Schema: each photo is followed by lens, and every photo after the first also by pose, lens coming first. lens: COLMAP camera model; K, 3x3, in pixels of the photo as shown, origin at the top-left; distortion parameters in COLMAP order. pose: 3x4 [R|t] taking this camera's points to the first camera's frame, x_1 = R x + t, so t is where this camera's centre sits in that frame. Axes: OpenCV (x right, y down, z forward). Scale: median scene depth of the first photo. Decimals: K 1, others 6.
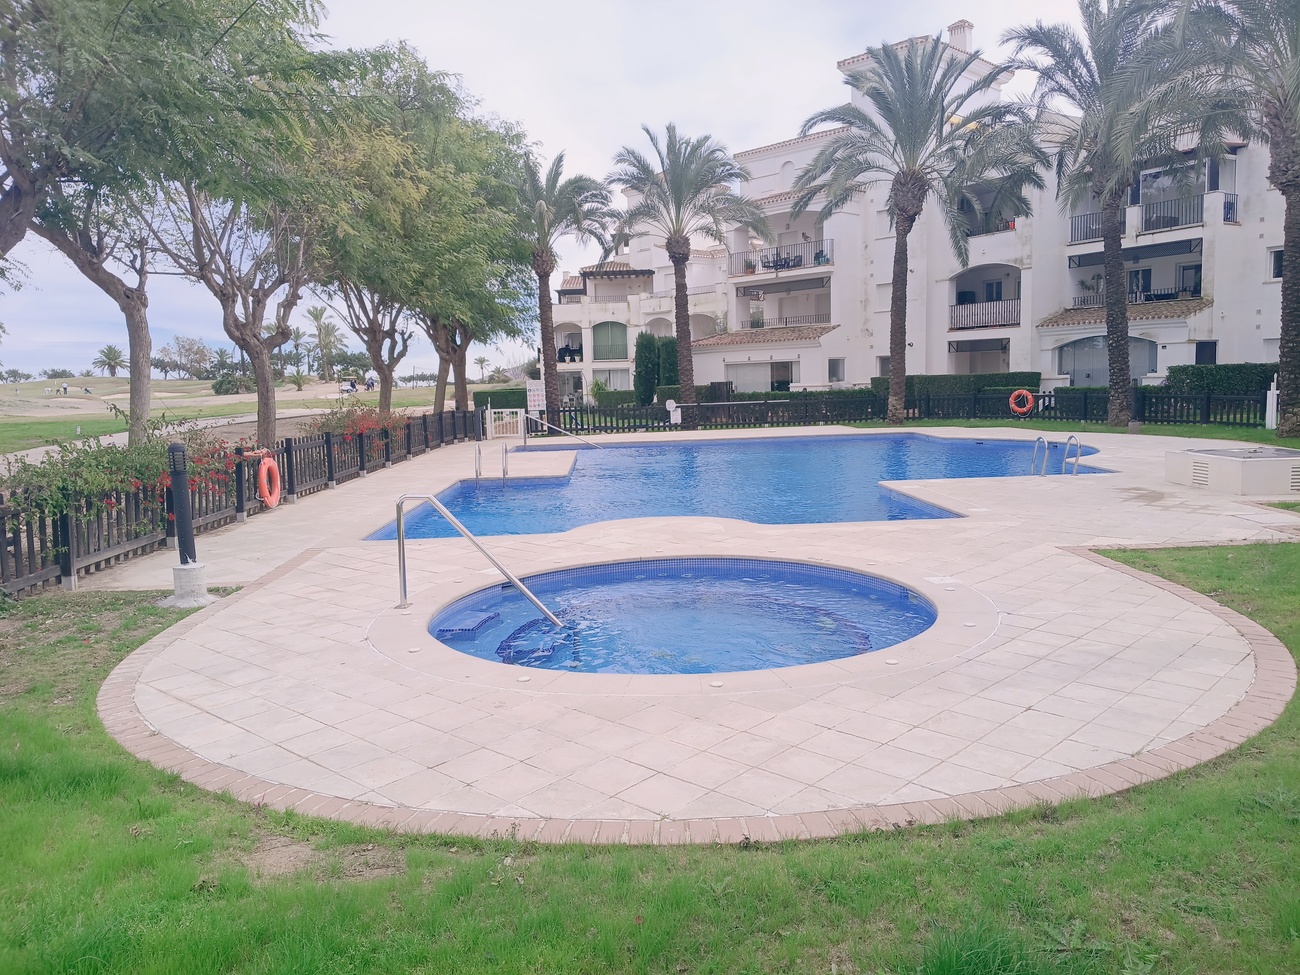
lens RADIAL K [[986.6, 0, 650.0], [0, 986.6, 487.5], [0, 0, 1]] dist [0.069198, -0.101759]
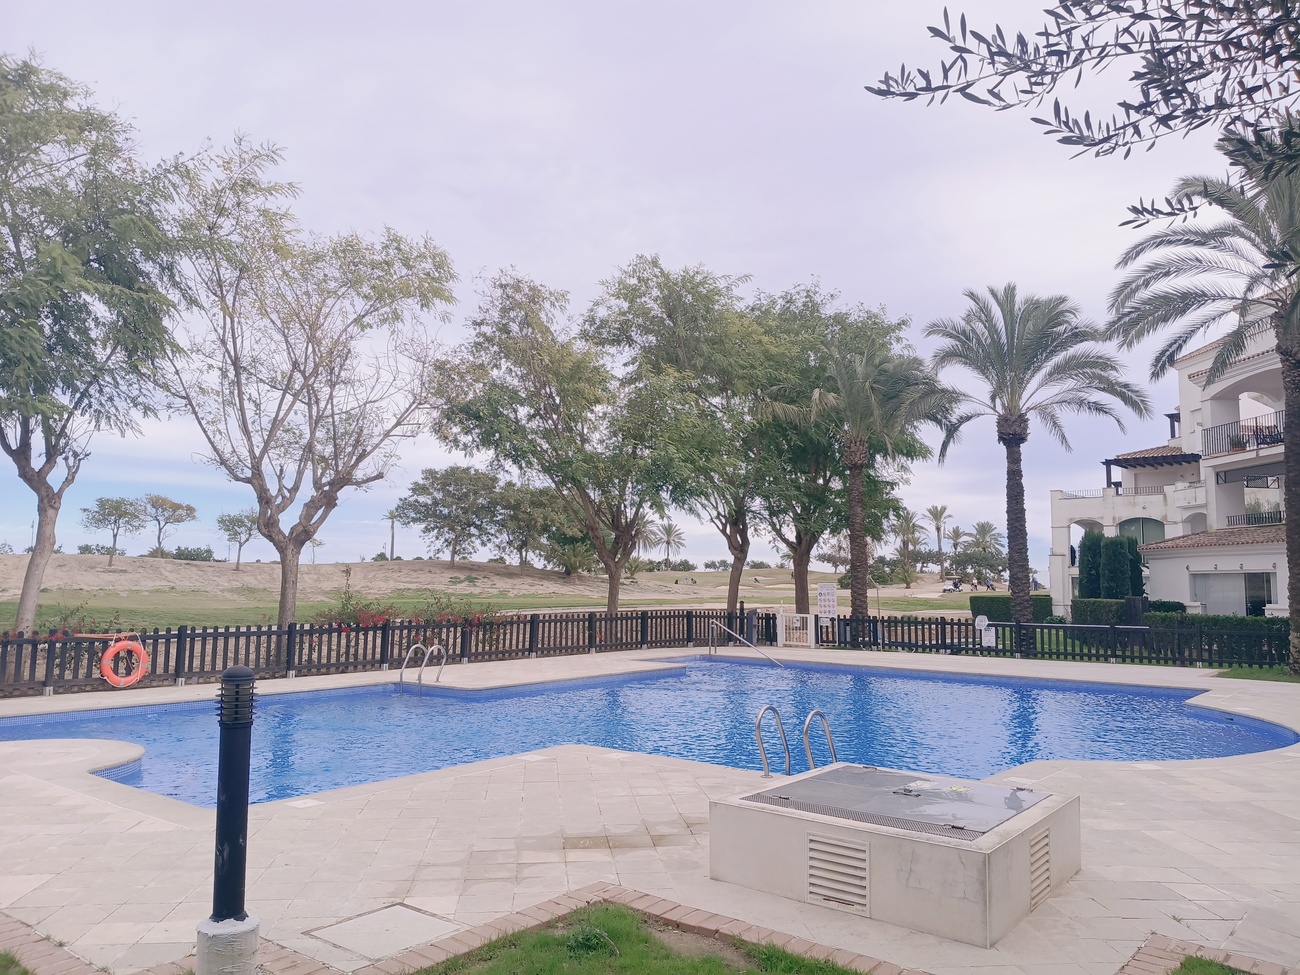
lens RADIAL K [[986.6, 0, 650.0], [0, 986.6, 487.5], [0, 0, 1]] dist [0.069198, -0.101759]
pose [[0.767355, -0.022084, -0.640842, 0.250429], [-0.105012, 0.981585, -0.159569, -0.027419], [0.632565, 0.189743, 0.750906, 0.176714]]
